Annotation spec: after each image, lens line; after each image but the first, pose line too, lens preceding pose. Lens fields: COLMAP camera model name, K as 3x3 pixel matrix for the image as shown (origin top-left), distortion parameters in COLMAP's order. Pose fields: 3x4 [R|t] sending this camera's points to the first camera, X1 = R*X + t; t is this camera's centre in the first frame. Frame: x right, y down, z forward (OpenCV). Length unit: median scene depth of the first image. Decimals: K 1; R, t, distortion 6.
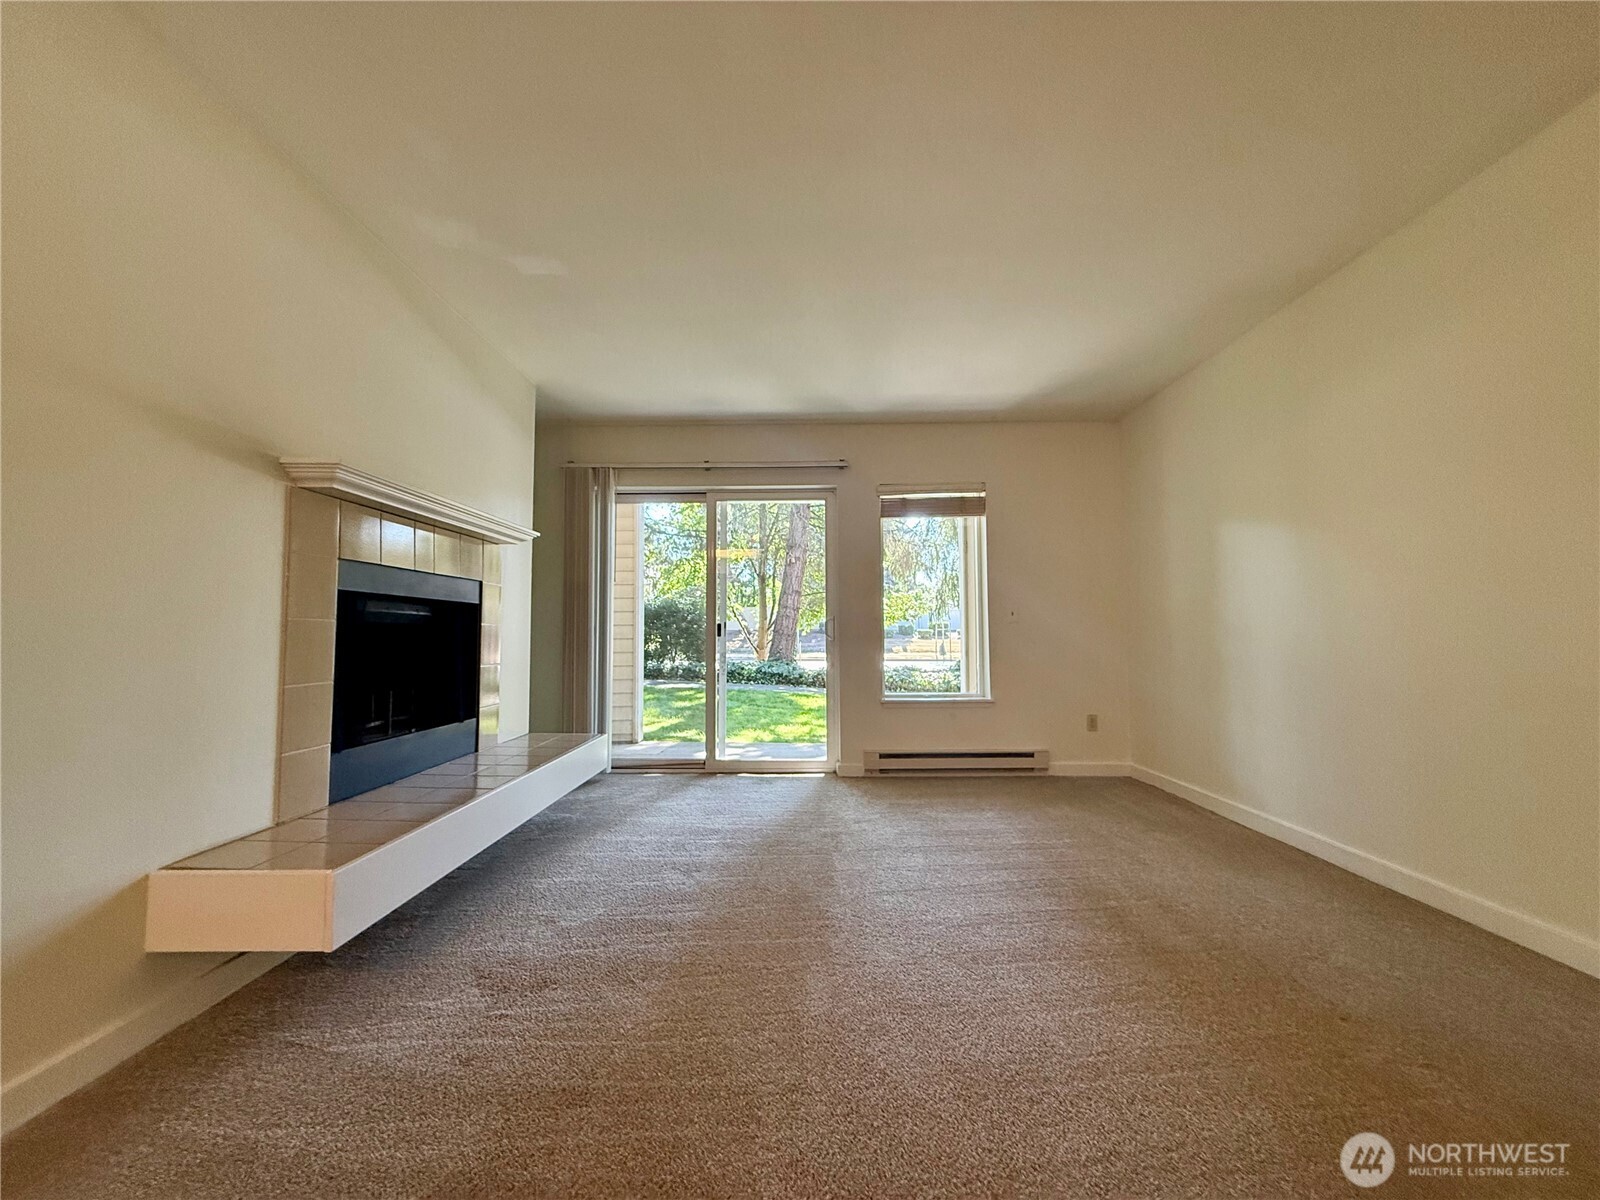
lens RADIAL K [[633.1, 0, 796.1], [0, 633.1, 598.3], [0, 0, 1]] dist [-0.002852, -0.000173]
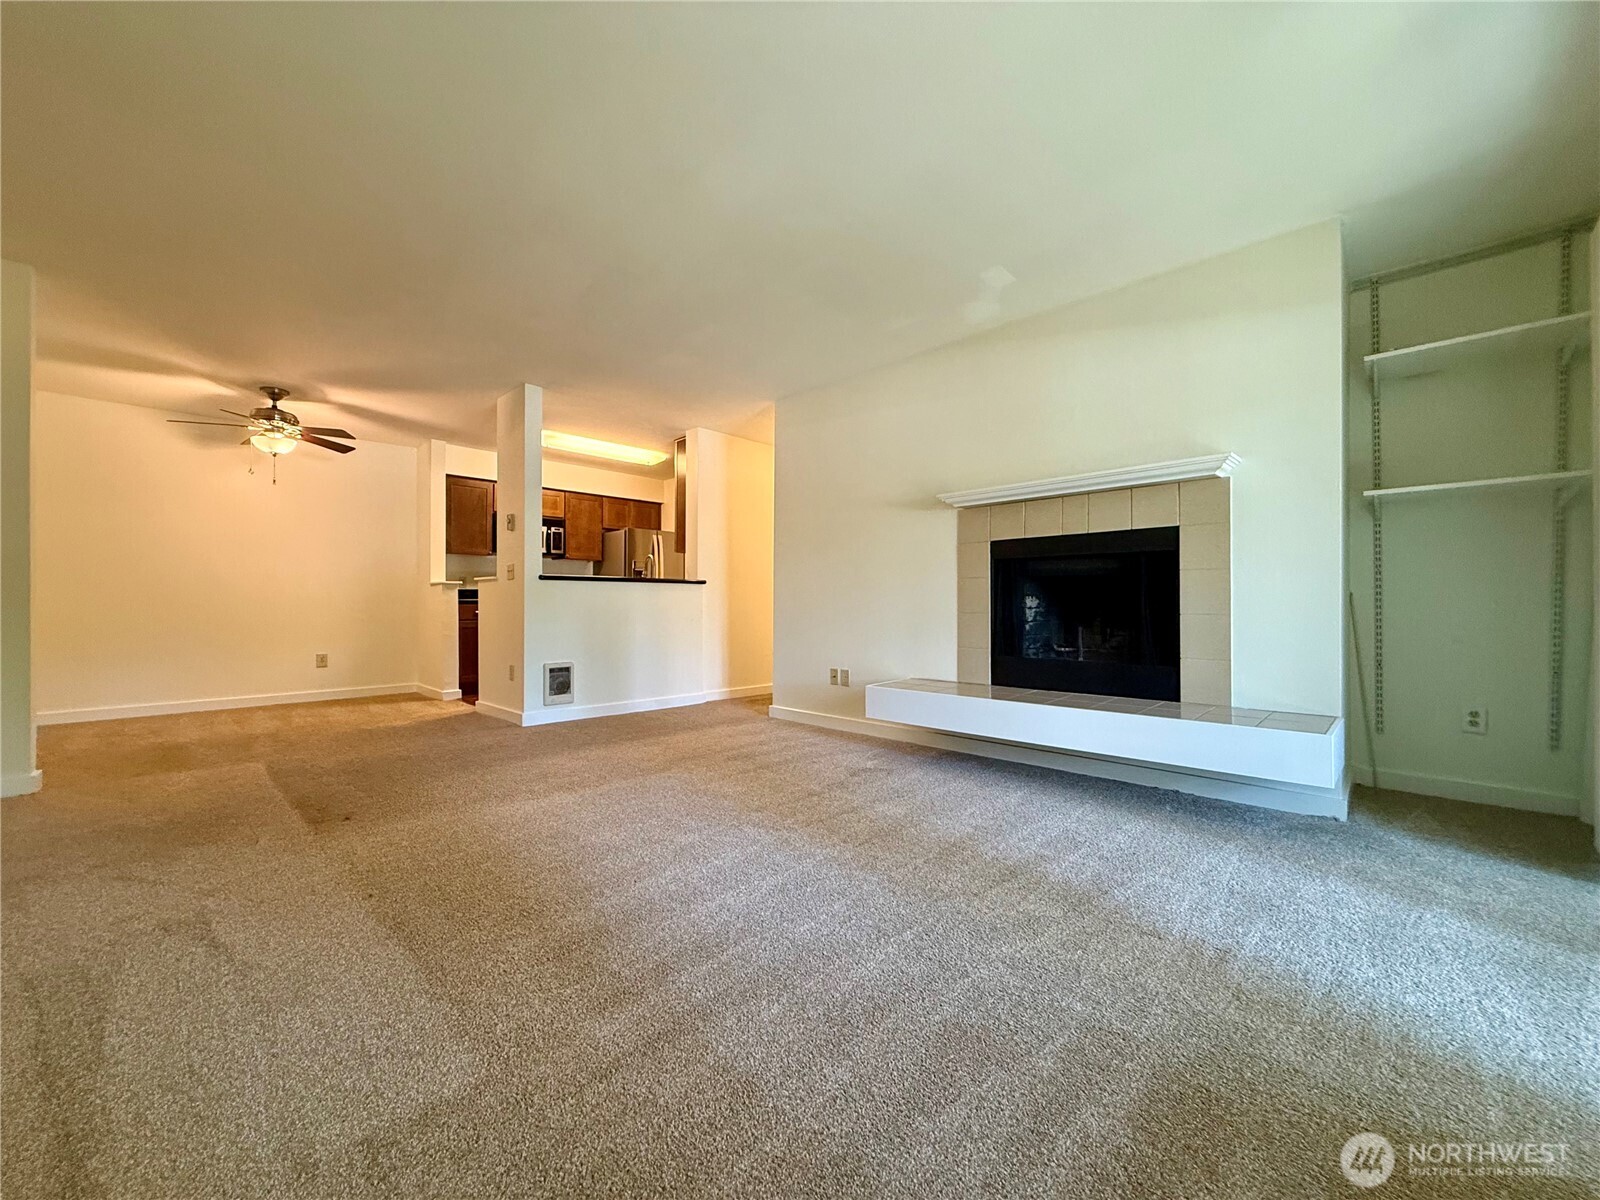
lens RADIAL K [[633.1, 0, 796.1], [0, 633.1, 598.3], [0, 0, 1]] dist [-0.002852, -0.000173]
pose [[-0.706662, -0.006705, -0.707519, 0.860407], [0.046068, 0.997397, -0.055464, 0.160781], [0.706050, -0.071789, -0.704514, 1.857749]]
